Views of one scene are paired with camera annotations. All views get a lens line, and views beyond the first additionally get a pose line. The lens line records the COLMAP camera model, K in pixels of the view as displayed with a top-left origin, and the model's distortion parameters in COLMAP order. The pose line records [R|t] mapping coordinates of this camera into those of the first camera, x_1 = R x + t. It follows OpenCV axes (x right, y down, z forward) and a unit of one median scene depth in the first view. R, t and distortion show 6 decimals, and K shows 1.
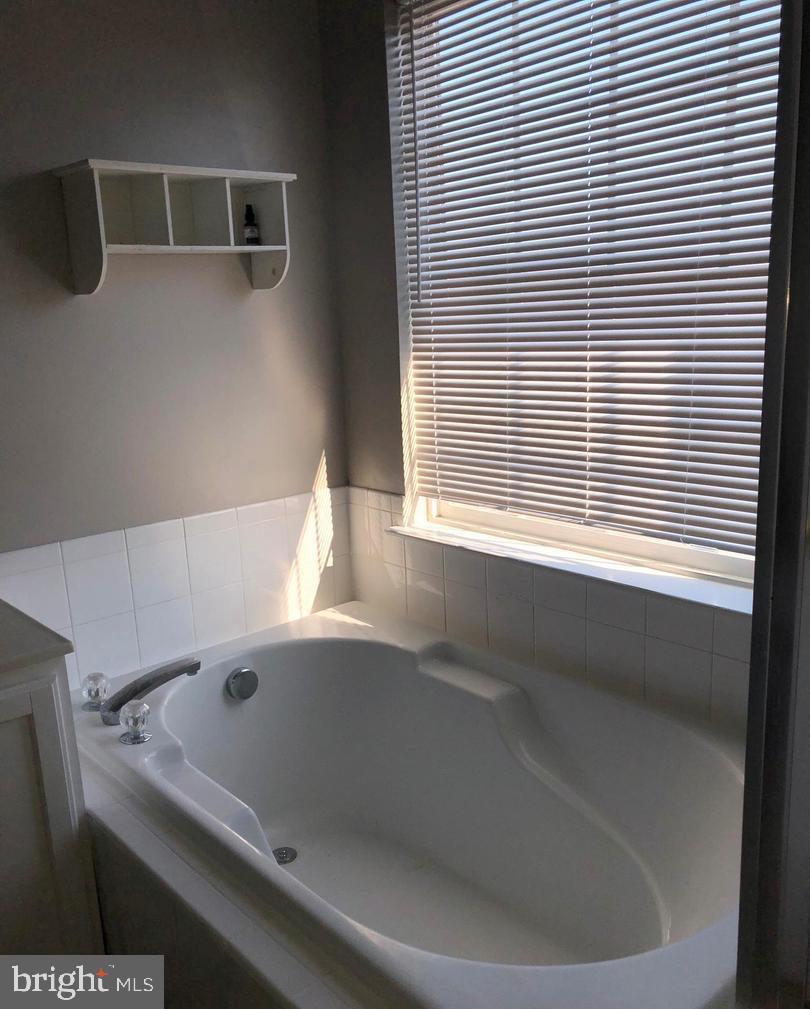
lens RADIAL K [[878.4, 0, 405.0], [0, 878.4, 504.5], [0, 0, 1]] dist [0.014523, 0.016755]
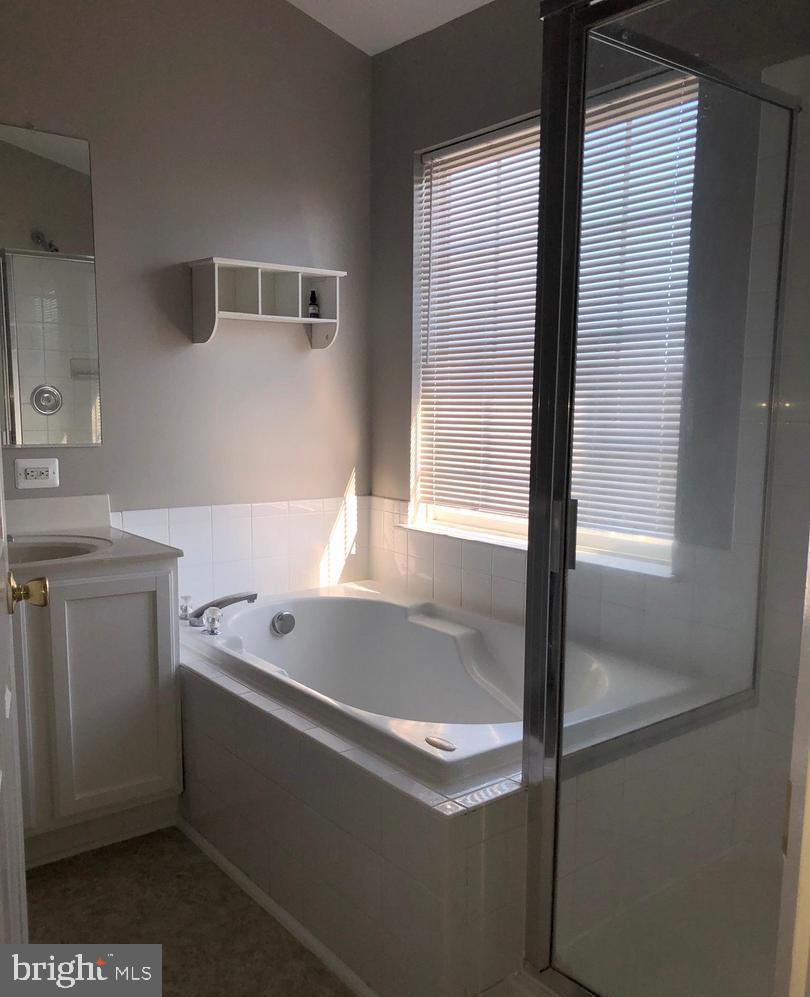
lens RADIAL K [[883.2, 0, 407.0], [0, 883.2, 519.5], [0, 0, 1]] dist [0.057290, -0.004107]
pose [[0.996796, 0.060641, -0.052152, 0.074709], [-0.064942, 0.994248, -0.085164, 0.146810], [0.046687, 0.088278, 0.995001, -0.409285]]
